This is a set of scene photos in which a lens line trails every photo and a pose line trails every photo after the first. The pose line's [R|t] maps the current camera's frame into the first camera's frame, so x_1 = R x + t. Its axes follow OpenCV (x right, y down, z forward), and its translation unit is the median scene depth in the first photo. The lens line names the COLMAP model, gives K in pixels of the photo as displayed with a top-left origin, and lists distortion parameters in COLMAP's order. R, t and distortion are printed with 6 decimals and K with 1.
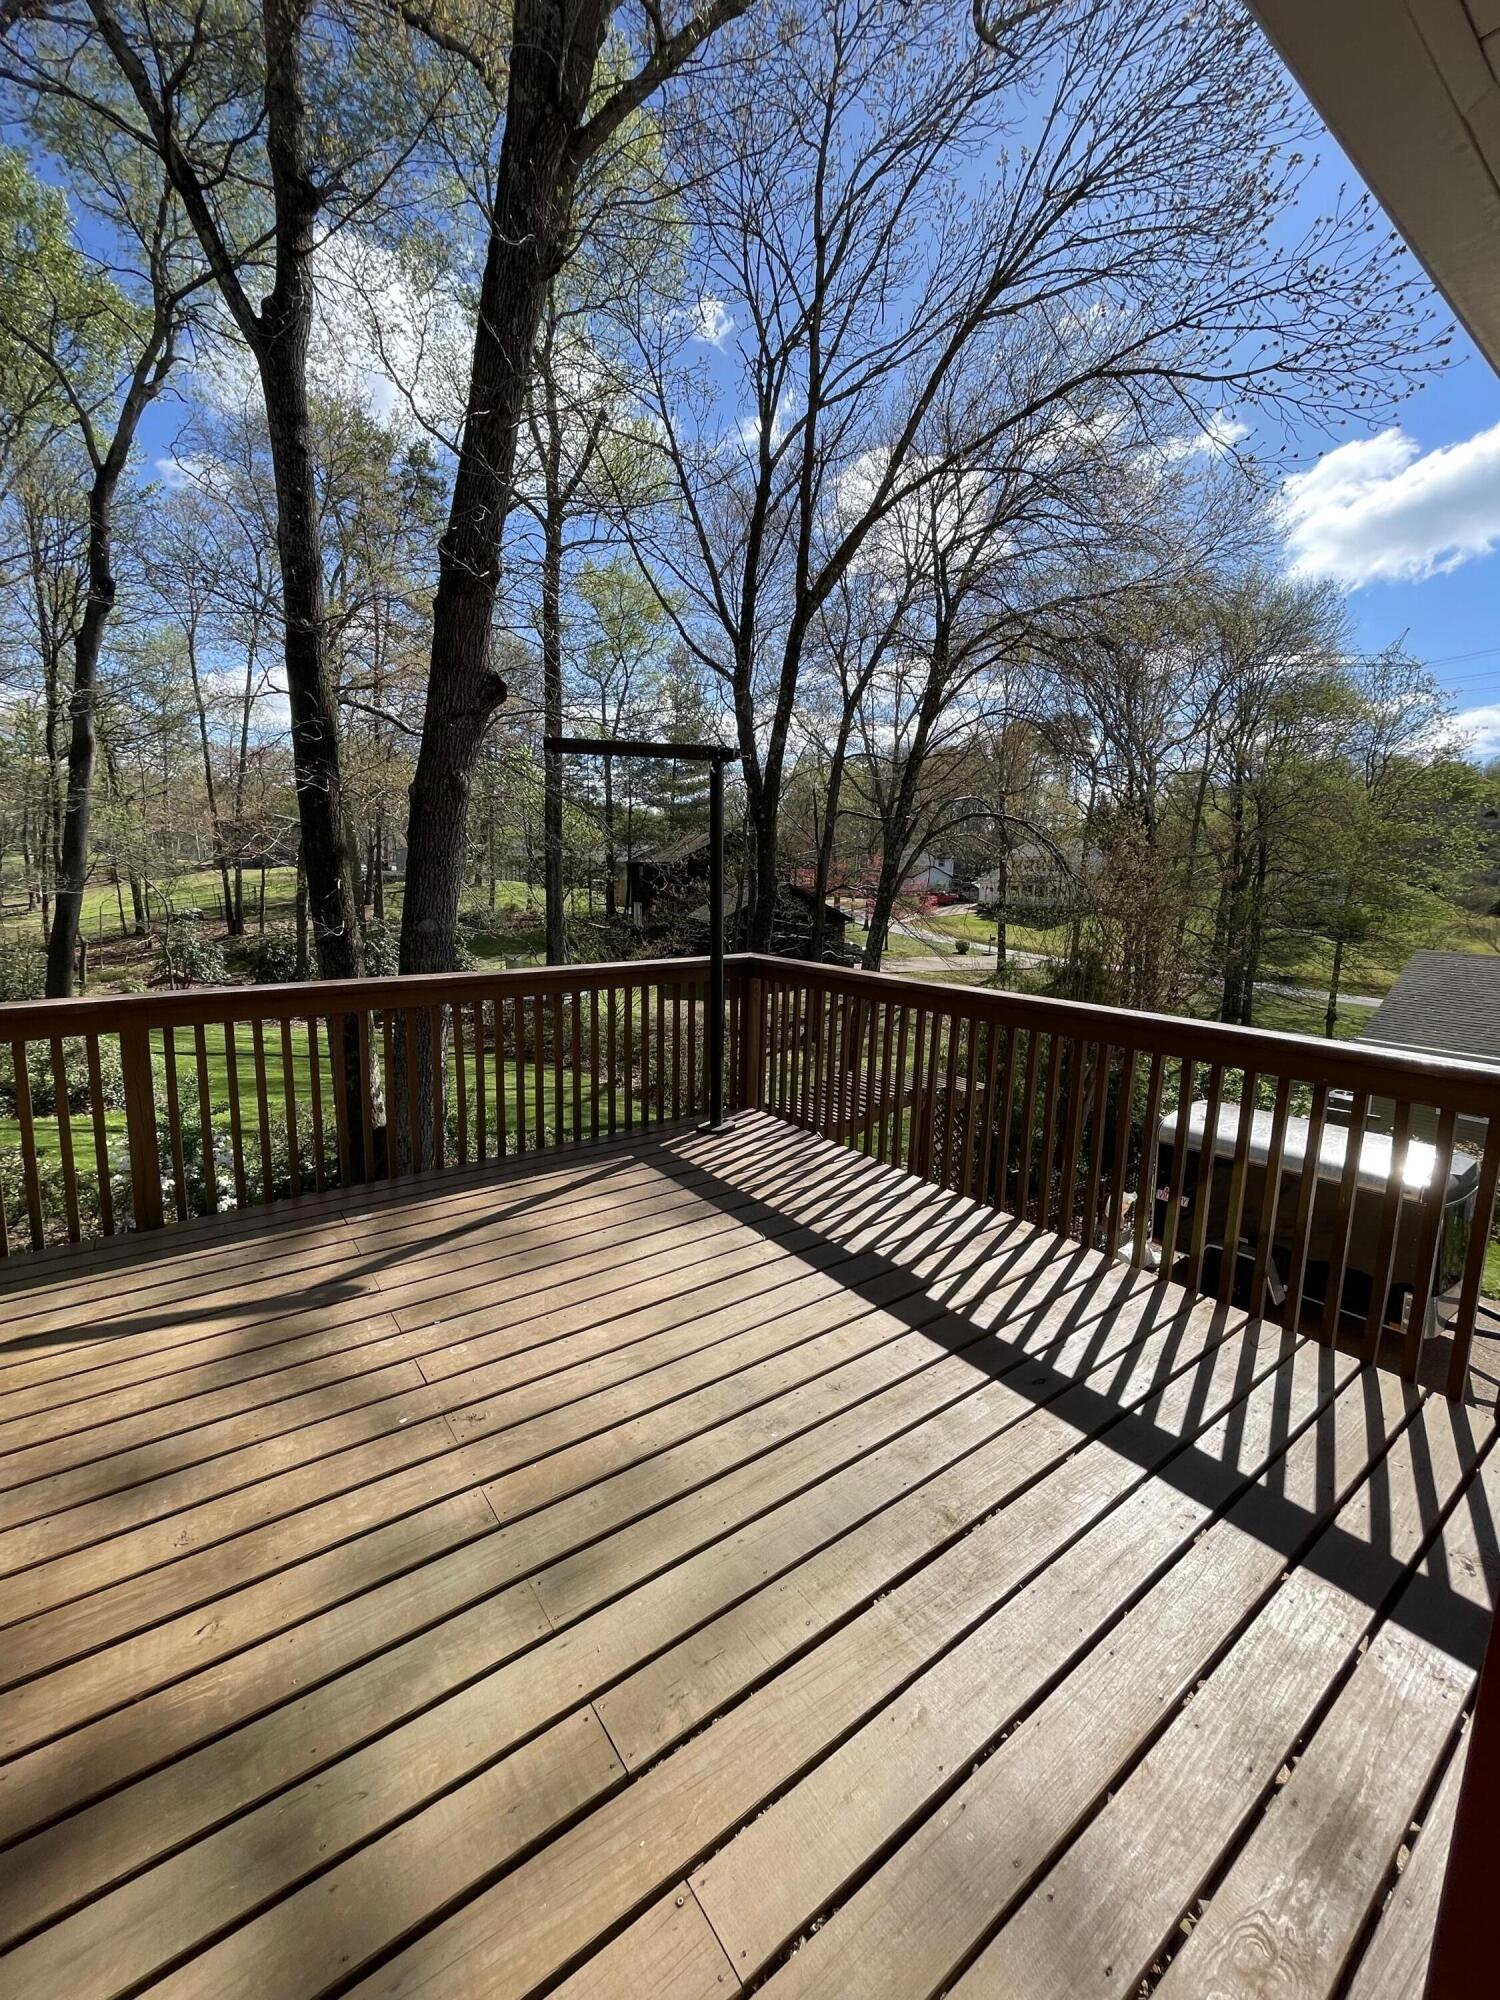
lens RADIAL K [[804.6, 0, 753.3], [0, 804.6, 984.5], [0, 0, 1]] dist [-0.001353, -0.000197]
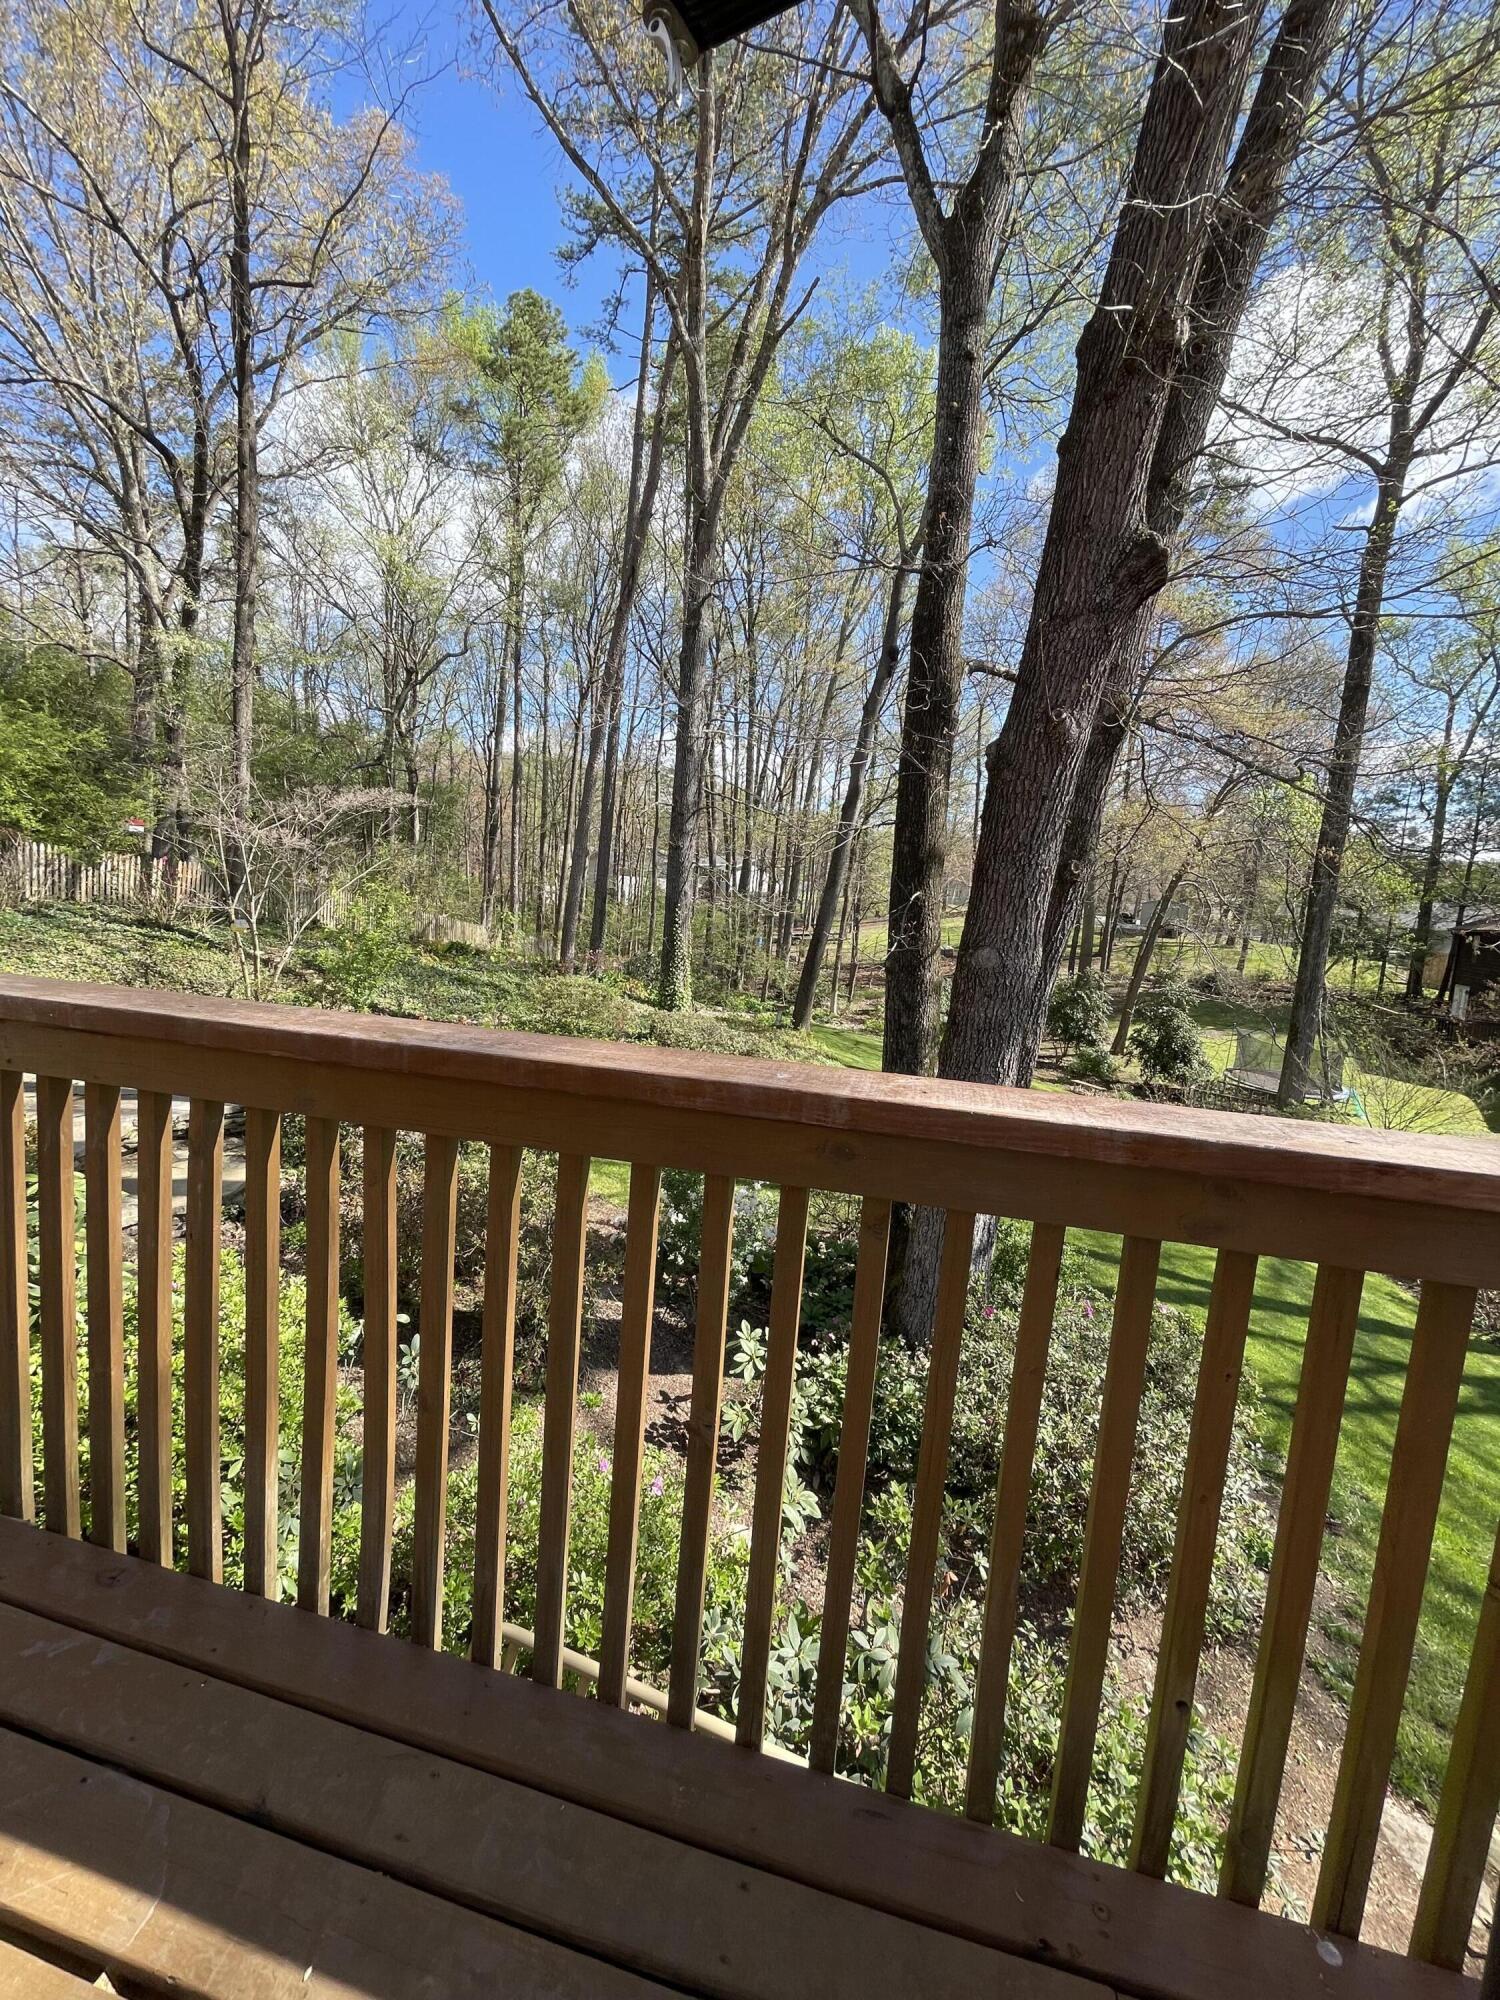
lens RADIAL K [[802.6, 0, 748.5], [0, 802.6, 986.9], [0, 0, 1]] dist [-0.002082, -0.000043]
pose [[0.636429, 0.115167, -0.762689, -0.010028], [-0.165273, 0.986186, 0.011003, -0.009864], [0.753421, 0.119049, 0.646672, 0.164747]]
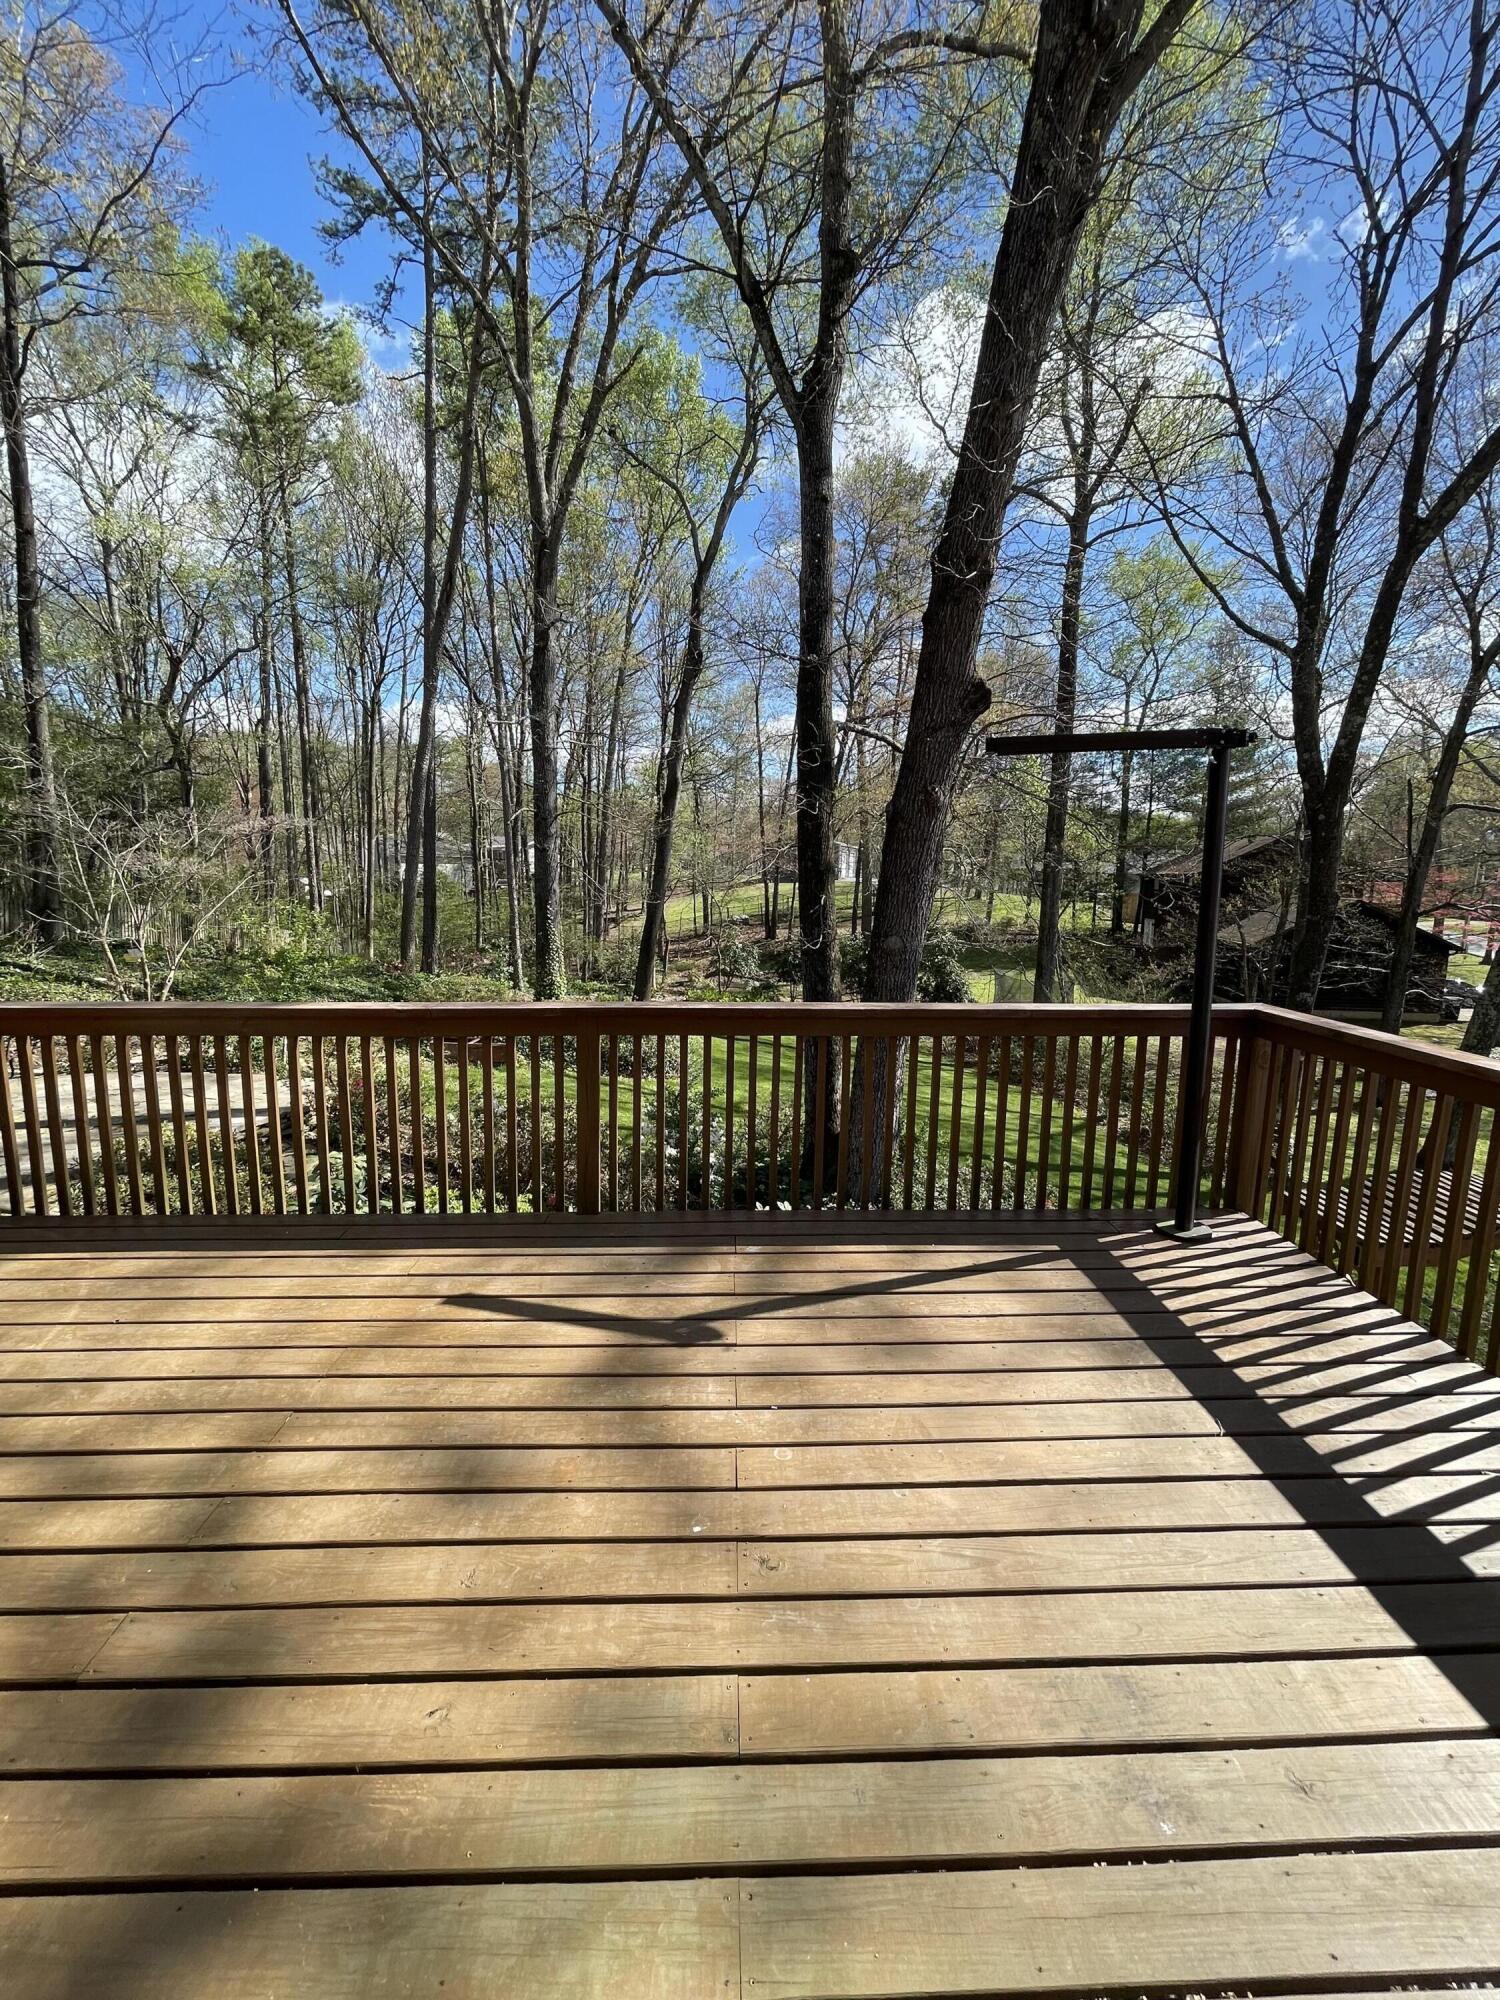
lens RADIAL K [[804.6, 0, 753.3], [0, 804.6, 984.5], [0, 0, 1]] dist [-0.001353, -0.000197]
pose [[0.823623, 0.070207, -0.562775, 0.007310], [-0.078878, 0.996844, 0.008920, -0.006801], [0.561625, 0.037044, 0.826562, 0.033005]]
